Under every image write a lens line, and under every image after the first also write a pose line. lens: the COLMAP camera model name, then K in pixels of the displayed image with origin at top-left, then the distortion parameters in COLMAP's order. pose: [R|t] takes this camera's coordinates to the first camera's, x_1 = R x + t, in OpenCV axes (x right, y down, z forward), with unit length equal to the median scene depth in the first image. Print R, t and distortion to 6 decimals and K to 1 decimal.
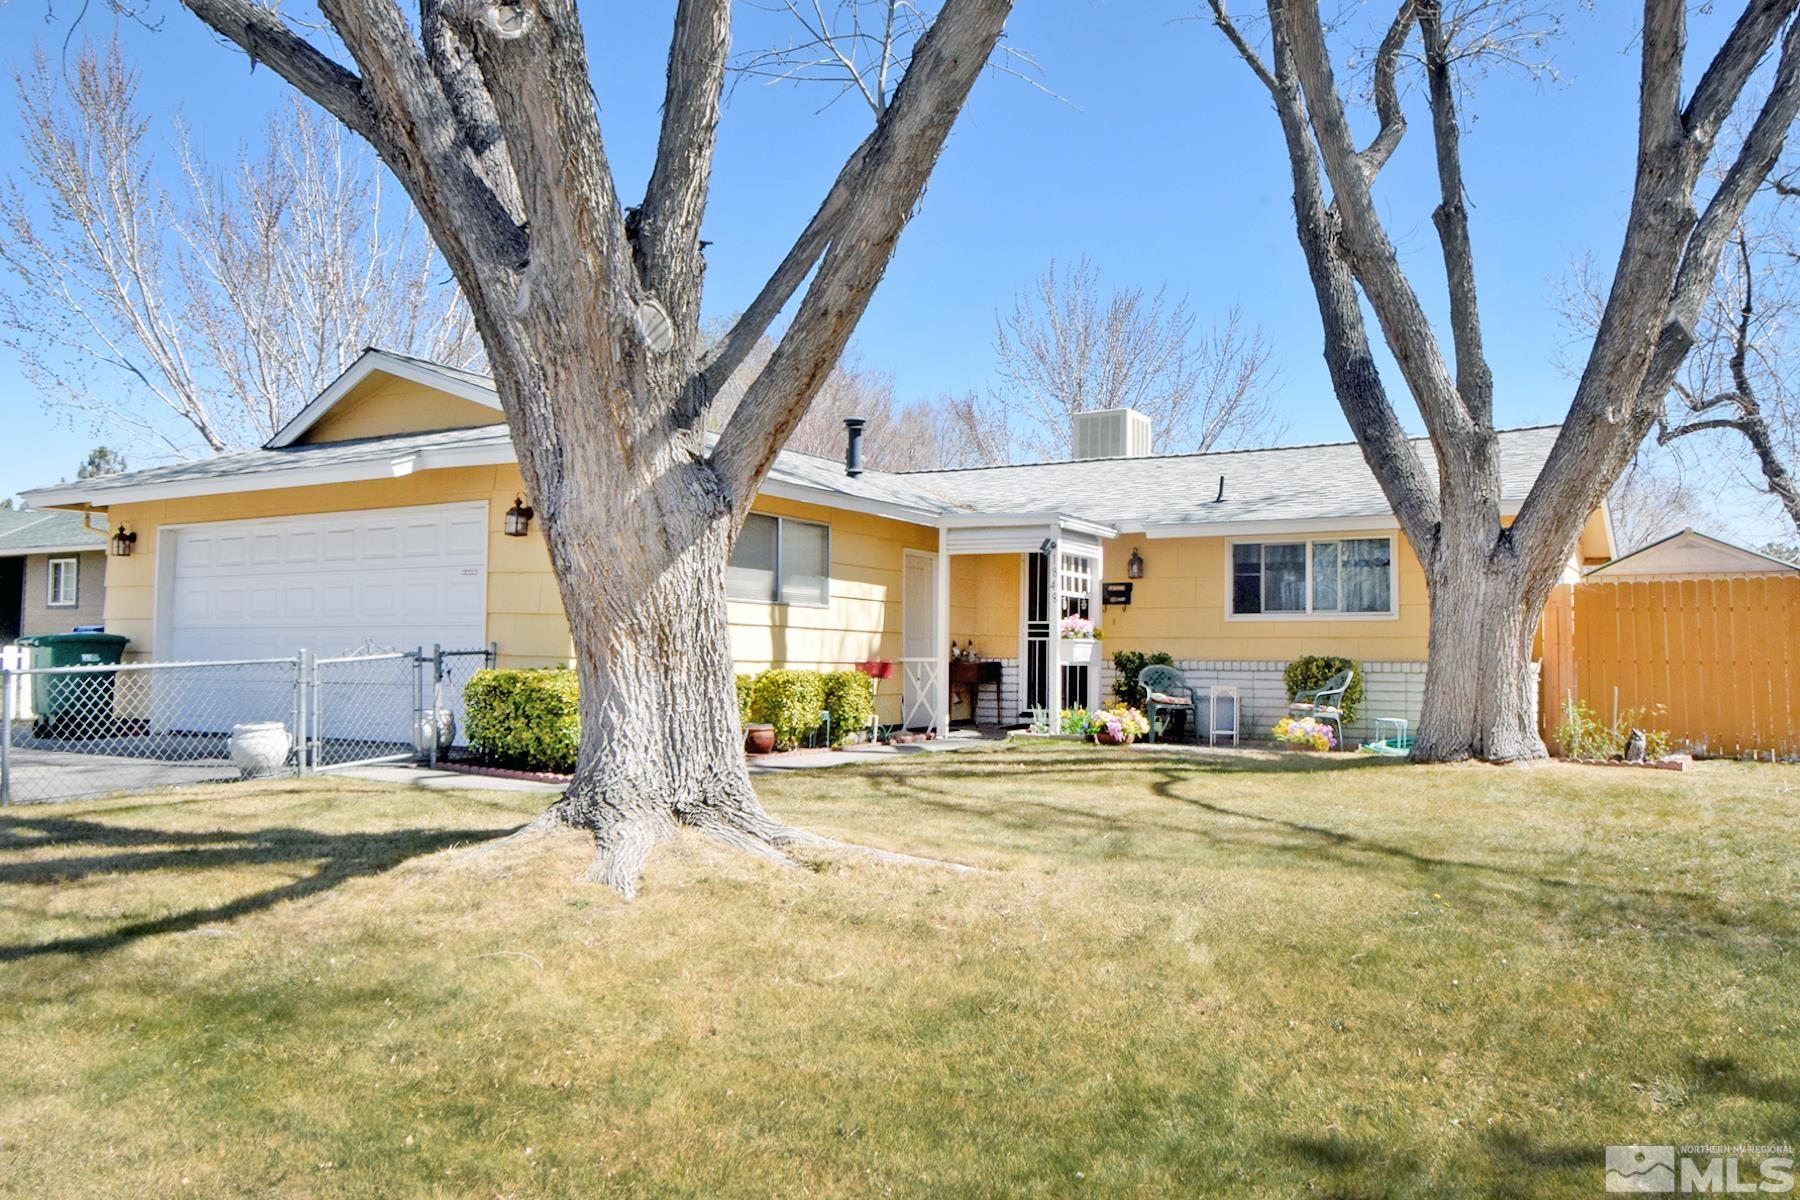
lens RADIAL K [[1456.3, 0, 897.2], [0, 1456.3, 617.2], [0, 0, 1]] dist [-0.006868, 0.031720]
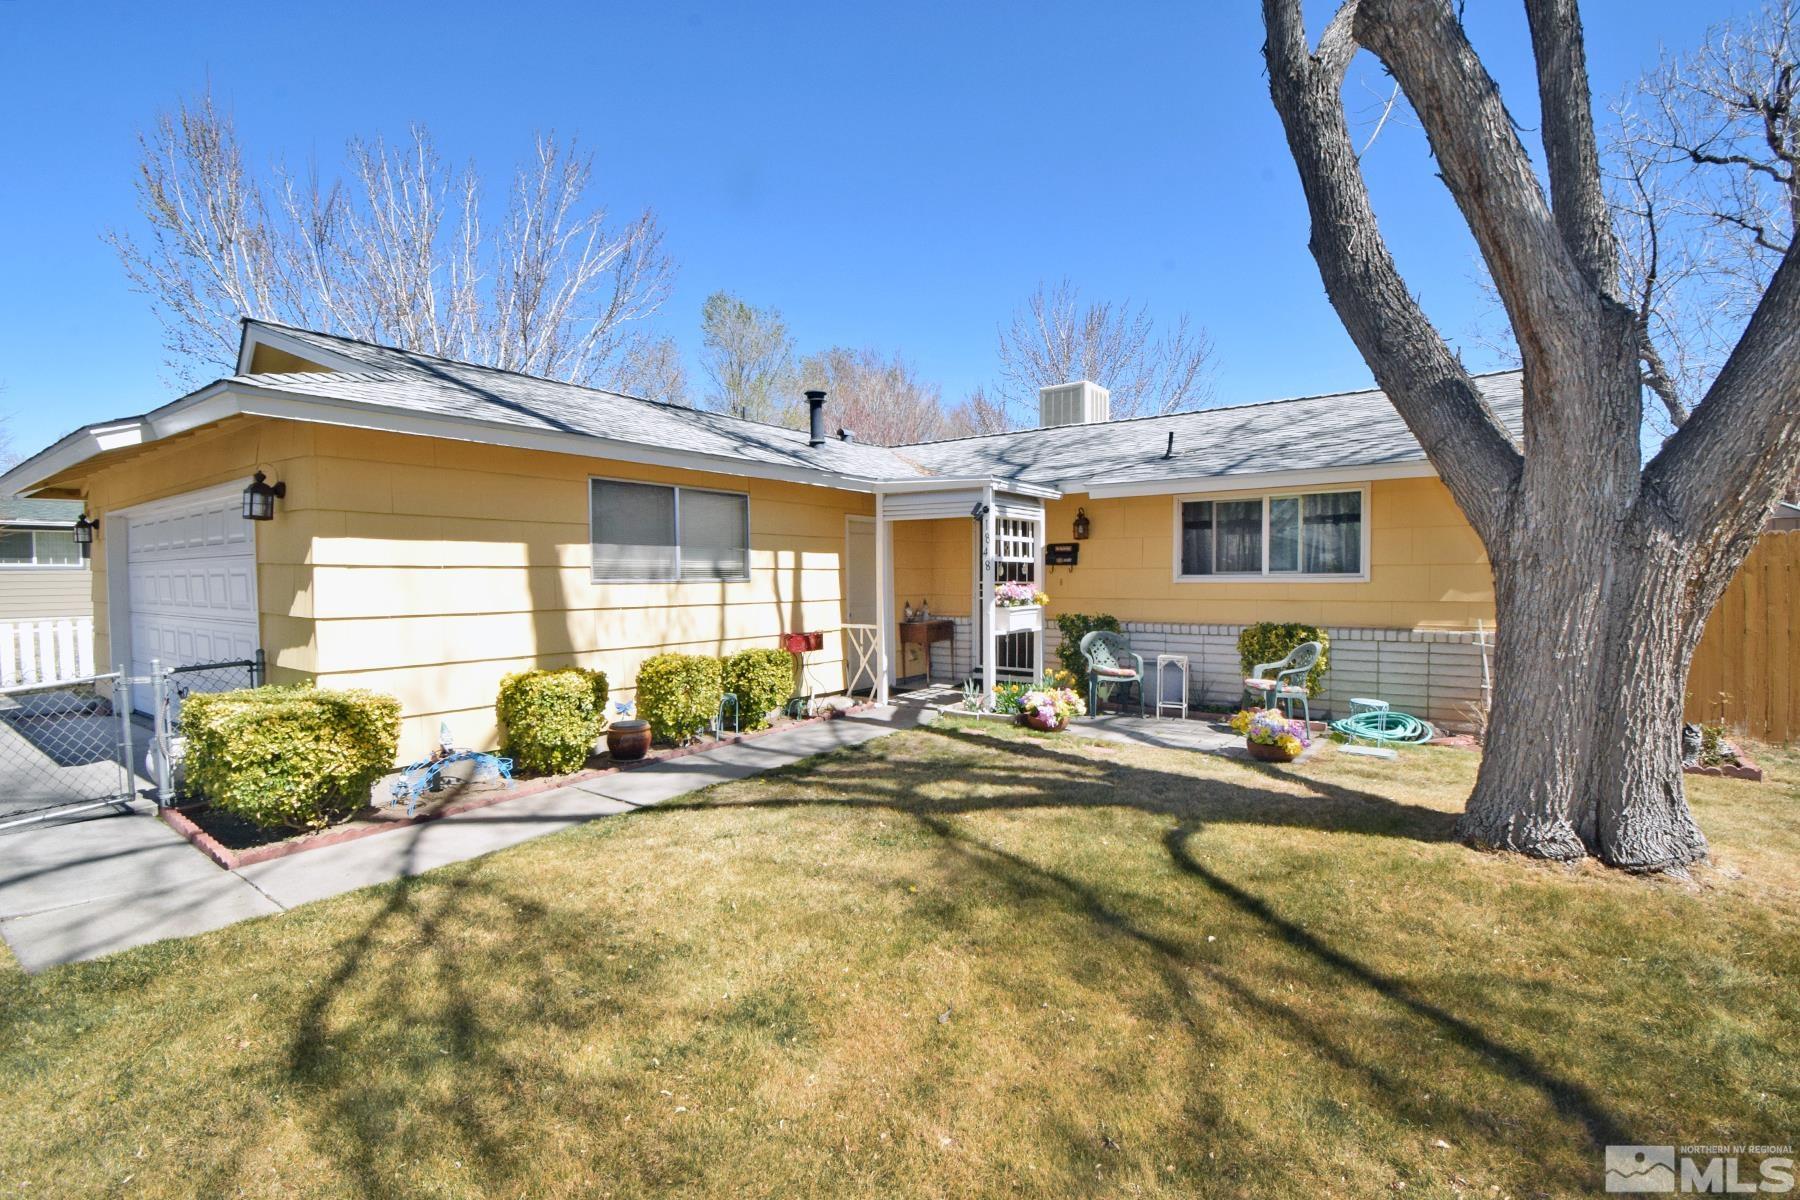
lens RADIAL K [[843.2, 0, 901.9], [0, 843.2, 610.1], [0, 0, 1]] dist [-0.000470, -0.008940]
pose [[0.995452, -0.013593, -0.094287, 0.106959], [0.020792, 0.996907, 0.075792, -0.027561], [0.092965, -0.077408, 0.992656, 0.464410]]
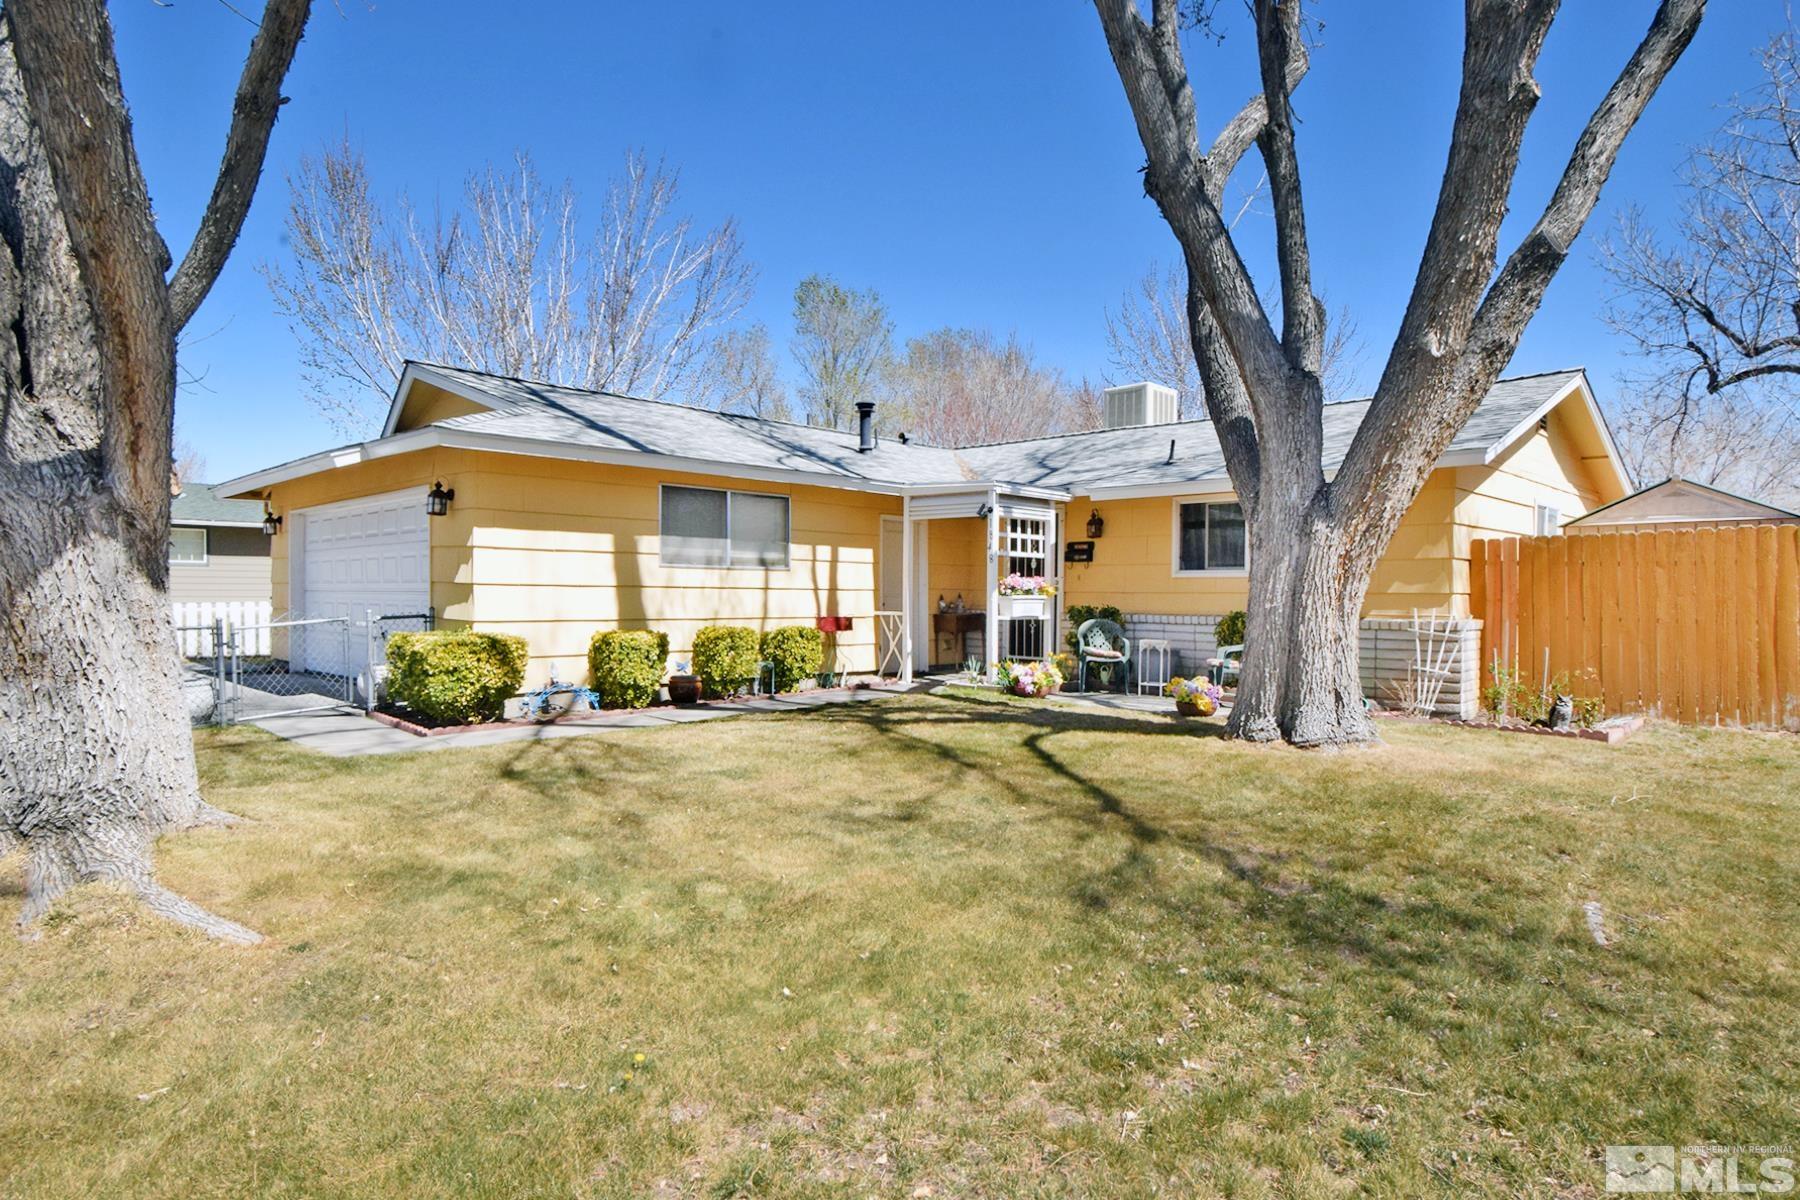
lens RADIAL K [[1053.0, 0, 894.0], [0, 1053.0, 613.1], [0, 0, 1]] dist [0.002521, -0.003151]
pose [[0.970390, 0.000556, -0.241543, 0.234602], [0.011732, 0.998709, 0.049432, -0.012418], [0.241259, -0.050802, 0.969130, 0.225319]]
